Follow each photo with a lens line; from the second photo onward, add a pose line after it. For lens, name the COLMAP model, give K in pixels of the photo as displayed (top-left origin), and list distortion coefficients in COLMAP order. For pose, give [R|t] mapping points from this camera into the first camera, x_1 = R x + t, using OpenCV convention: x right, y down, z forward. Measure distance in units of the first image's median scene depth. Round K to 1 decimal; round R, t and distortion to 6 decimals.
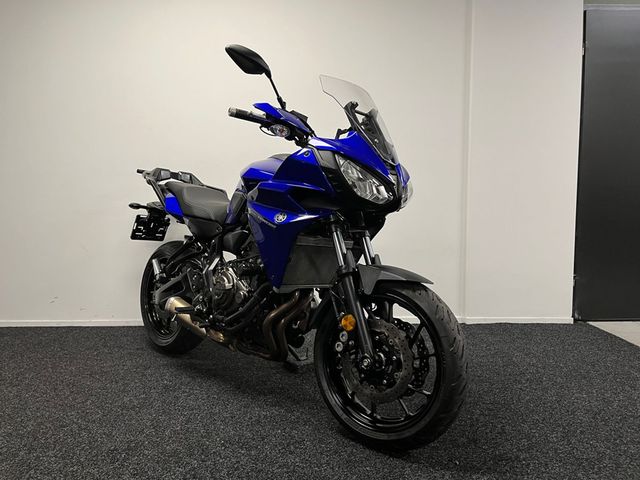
lens RADIAL K [[486.4, 0, 319.9], [0, 486.4, 243.3], [0, 0, 1]] dist [0.082925, -0.106438]
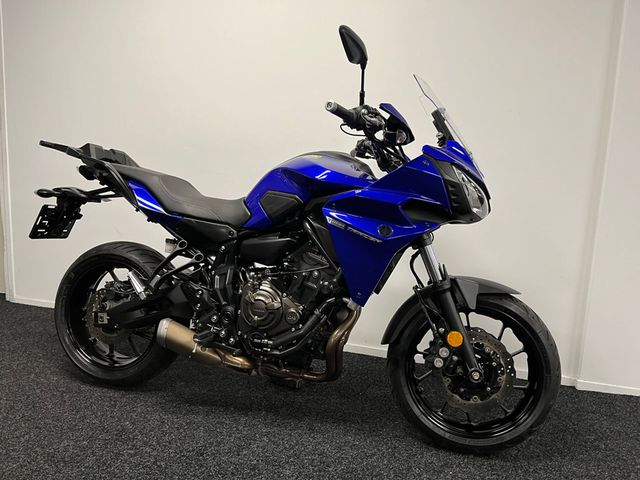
lens RADIAL K [[486.4, 0, 319.9], [0, 486.4, 243.3], [0, 0, 1]] dist [0.082925, -0.106438]
pose [[0.851703, -0.031159, 0.523097, -0.623950], [-0.010097, 0.997069, 0.075832, -0.092622], [-0.523927, -0.069868, 0.848893, 0.272140]]
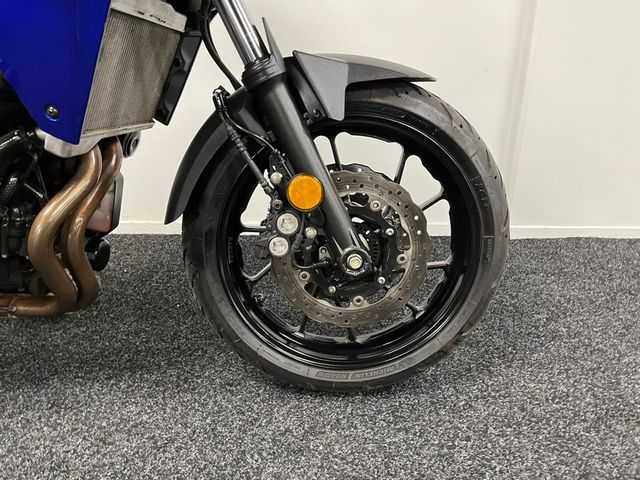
lens RADIAL K [[486.4, 0, 319.9], [0, 486.4, 243.3], [0, 0, 1]] dist [0.082925, -0.106438]
pose [[0.715200, -0.290280, 0.635787, -0.210399], [0.069836, 0.934800, 0.348241, 0.046943], [-0.695422, -0.204661, 0.688842, 0.596966]]
